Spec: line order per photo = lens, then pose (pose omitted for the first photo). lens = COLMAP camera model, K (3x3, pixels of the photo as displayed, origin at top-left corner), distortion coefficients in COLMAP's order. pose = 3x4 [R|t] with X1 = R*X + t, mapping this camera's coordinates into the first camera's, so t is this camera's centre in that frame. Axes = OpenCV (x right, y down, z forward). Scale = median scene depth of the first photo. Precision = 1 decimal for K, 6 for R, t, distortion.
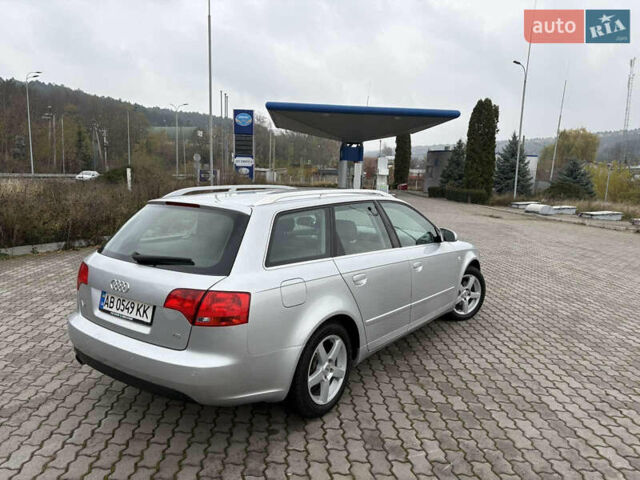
lens RADIAL K [[477.4, 0, 320.0], [0, 477.4, 240.0], [0, 0, 1]] dist [0.058279, -0.069829]
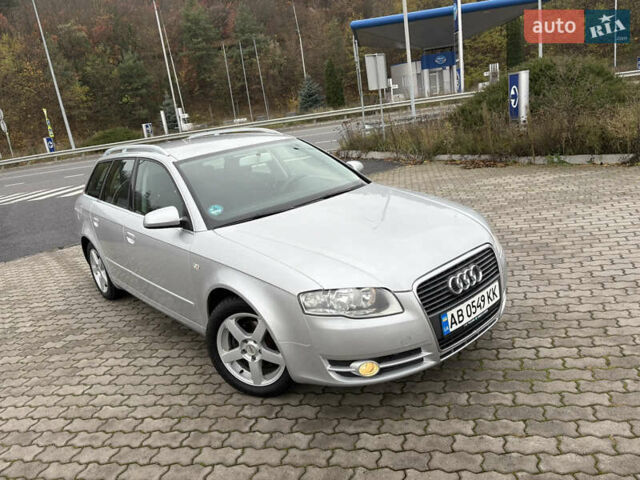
lens RADIAL K [[478.4, 0, 316.7], [0, 478.4, 236.8], [0, 0, 1]] dist [0.051417, -0.058607]
pose [[-0.226868, 0.263353, -0.937644, 1.177666], [-0.006729, 0.962300, 0.271907, -0.231659], [0.973902, 0.067996, -0.216543, 1.874049]]
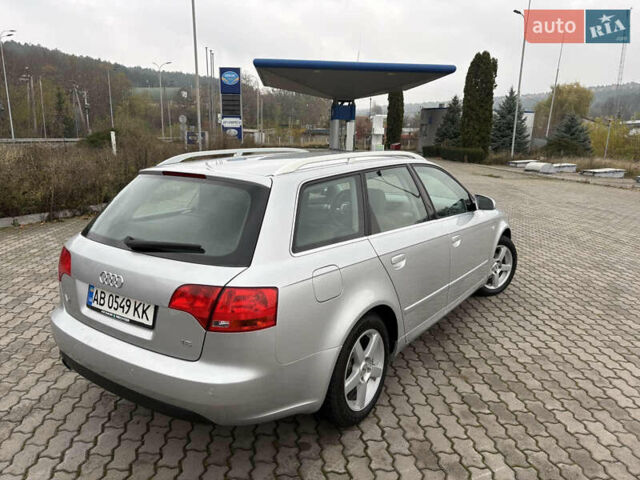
lens RADIAL K [[478.1, 0, 316.5], [0, 478.1, 240.7], [0, 0, 1]] dist [0.047456, -0.052605]
pose [[0.999737, -0.018587, 0.013426, -0.071683], [0.017441, 0.996563, 0.080978, -0.023598], [-0.014885, -0.080723, 0.996625, 0.172140]]
